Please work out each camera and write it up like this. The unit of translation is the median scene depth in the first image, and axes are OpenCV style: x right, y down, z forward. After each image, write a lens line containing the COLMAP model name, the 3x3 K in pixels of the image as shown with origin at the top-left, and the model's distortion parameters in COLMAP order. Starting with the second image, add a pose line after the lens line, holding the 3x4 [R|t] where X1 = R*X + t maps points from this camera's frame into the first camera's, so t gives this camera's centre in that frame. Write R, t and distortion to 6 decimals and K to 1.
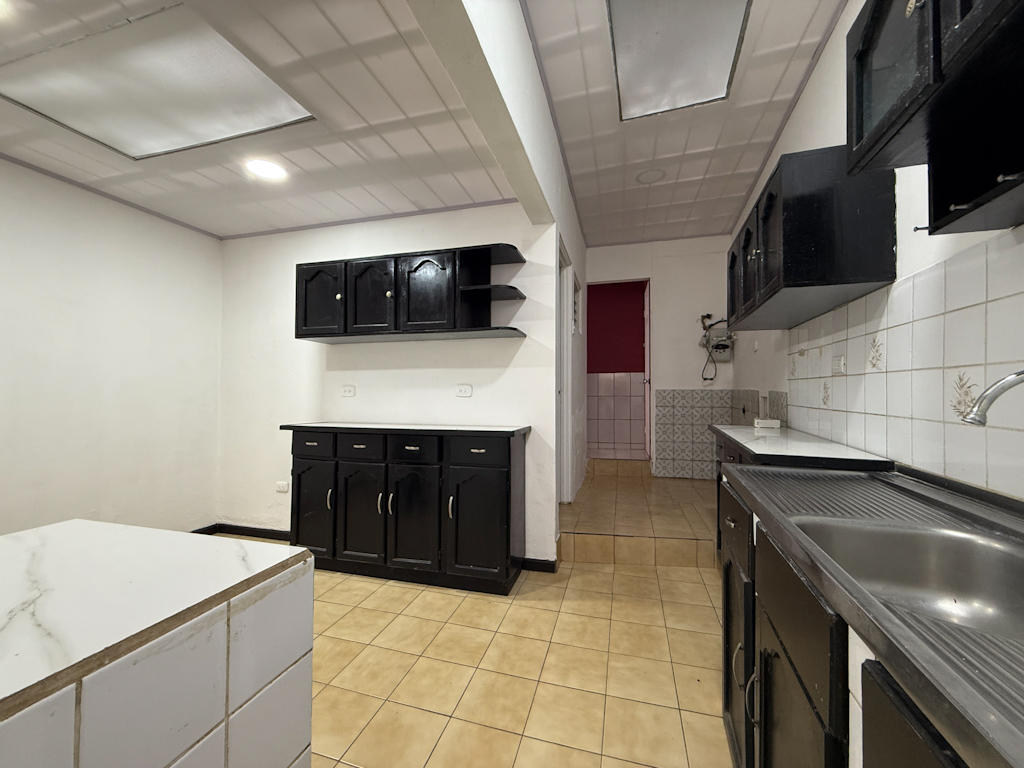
lens RADIAL K [[407.0, 0, 512.0], [0, 407.0, 384.0], [0, 0, 1]] dist [-0.001948, 0.000078]
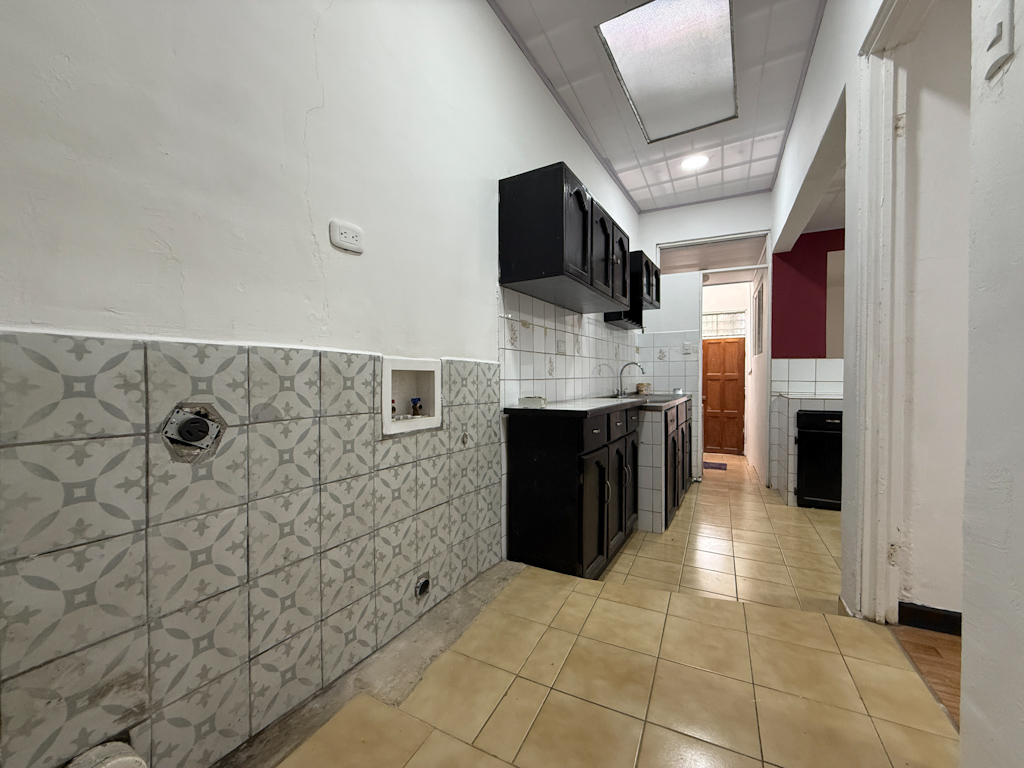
lens RADIAL K [[407.0, 0, 512.0], [0, 407.0, 384.0], [0, 0, 1]] dist [-0.001948, 0.000078]
pose [[-0.982792, -0.003342, 0.184685, 0.534646], [-0.001173, 0.999929, 0.011852, 0.051228], [-0.184711, 0.011431, -0.982726, 1.867572]]
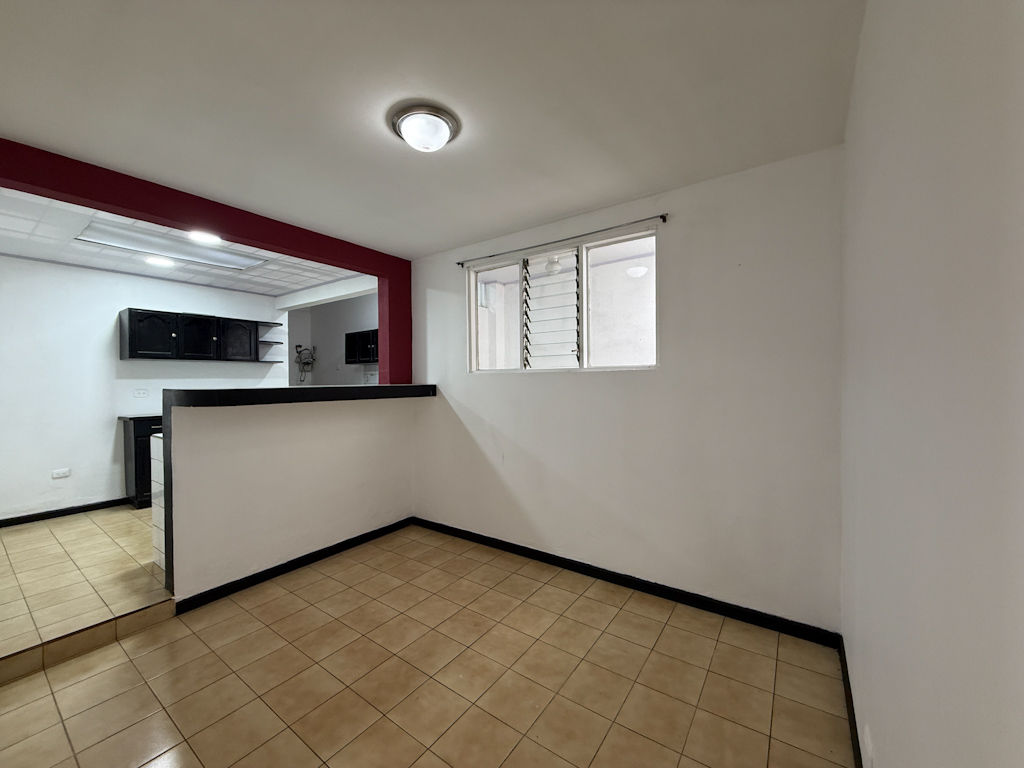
lens RADIAL K [[407.0, 0, 512.0], [0, 407.0, 384.0], [0, 0, 1]] dist [-0.001948, 0.000078]
pose [[0.333035, -0.013242, 0.942821, -1.683075], [-0.005962, 0.999852, 0.016149, -0.059639], [-0.942896, -0.011000, 0.332907, -0.918790]]
